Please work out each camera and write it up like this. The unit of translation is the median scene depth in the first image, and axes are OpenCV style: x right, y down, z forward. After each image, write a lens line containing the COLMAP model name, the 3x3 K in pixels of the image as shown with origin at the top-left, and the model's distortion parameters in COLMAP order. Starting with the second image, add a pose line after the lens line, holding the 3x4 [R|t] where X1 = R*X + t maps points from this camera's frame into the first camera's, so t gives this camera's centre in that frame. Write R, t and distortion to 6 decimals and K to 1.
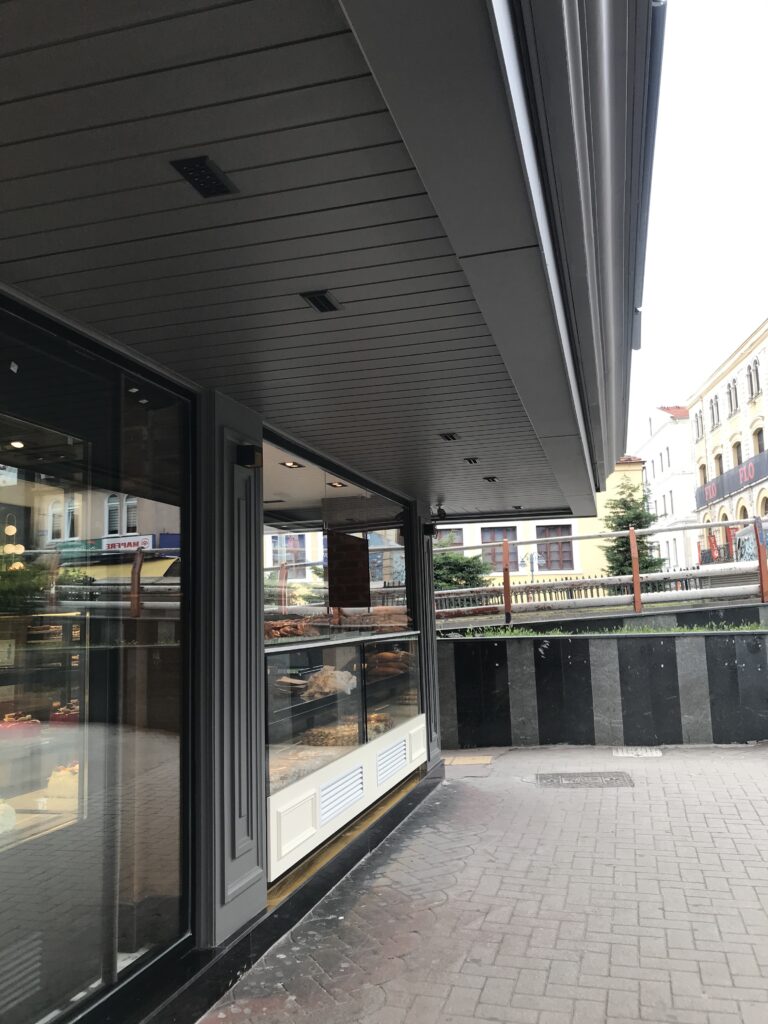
lens RADIAL K [[834.7, 0, 382.3], [0, 834.7, 517.0], [0, 0, 1]] dist [-0.020022, 0.027132]
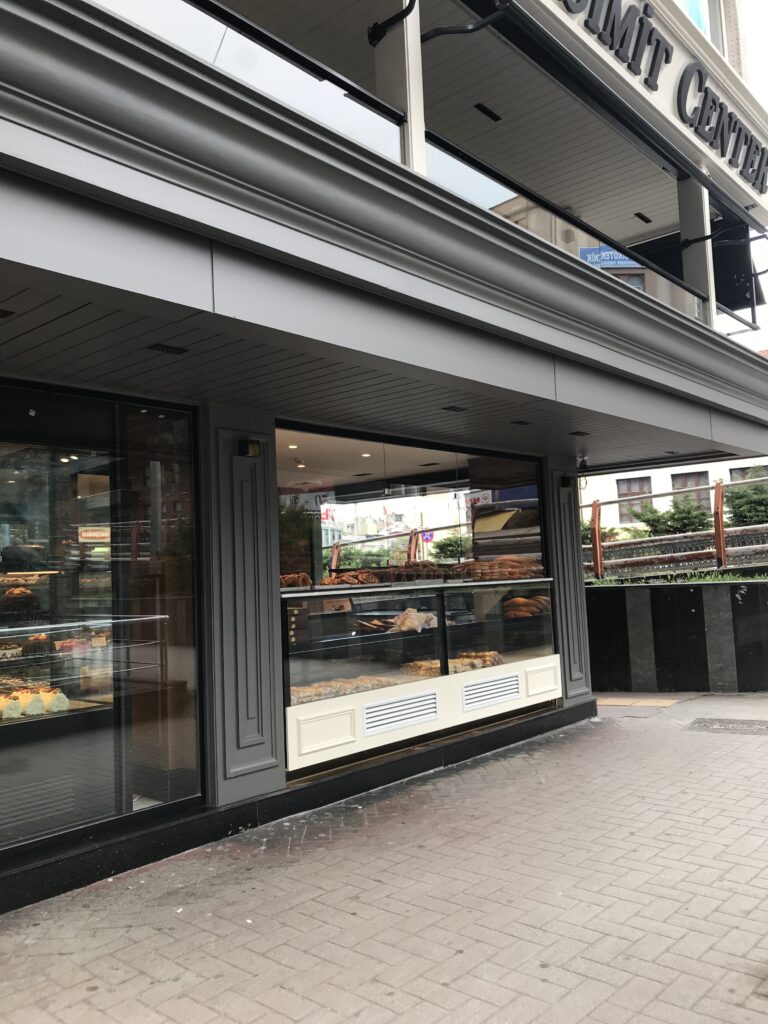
lens RADIAL K [[834.7, 0, 386.7], [0, 834.7, 514.1], [0, 0, 1]] dist [-0.020022, 0.027132]
pose [[0.896532, -0.045049, -0.440683, 0.525945], [0.070757, 0.996606, 0.042071, -0.007681], [0.437292, -0.068899, 0.896677, -0.073156]]
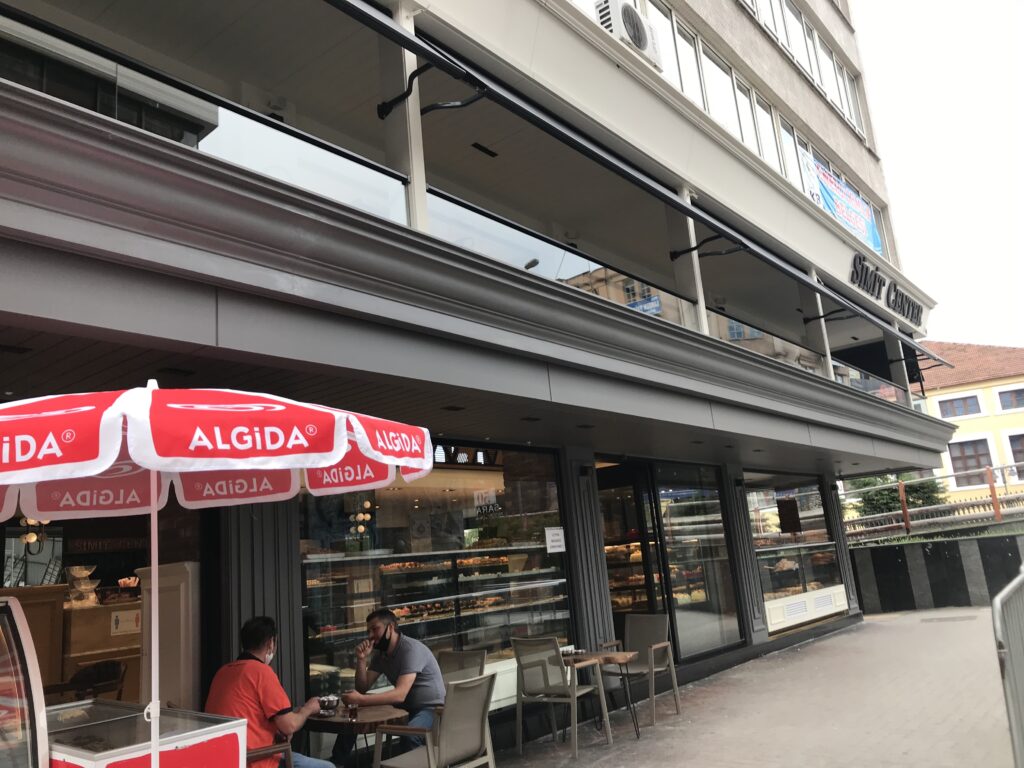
lens RADIAL K [[834.7, 0, 478.1], [0, 834.7, 382.5], [0, 0, 1]] dist [-0.020022, 0.027132]
pose [[0.902812, -0.146705, -0.404237, 0.212114], [0.113179, 0.987929, -0.105765, -0.189829], [0.414874, 0.049735, 0.908519, -1.789367]]
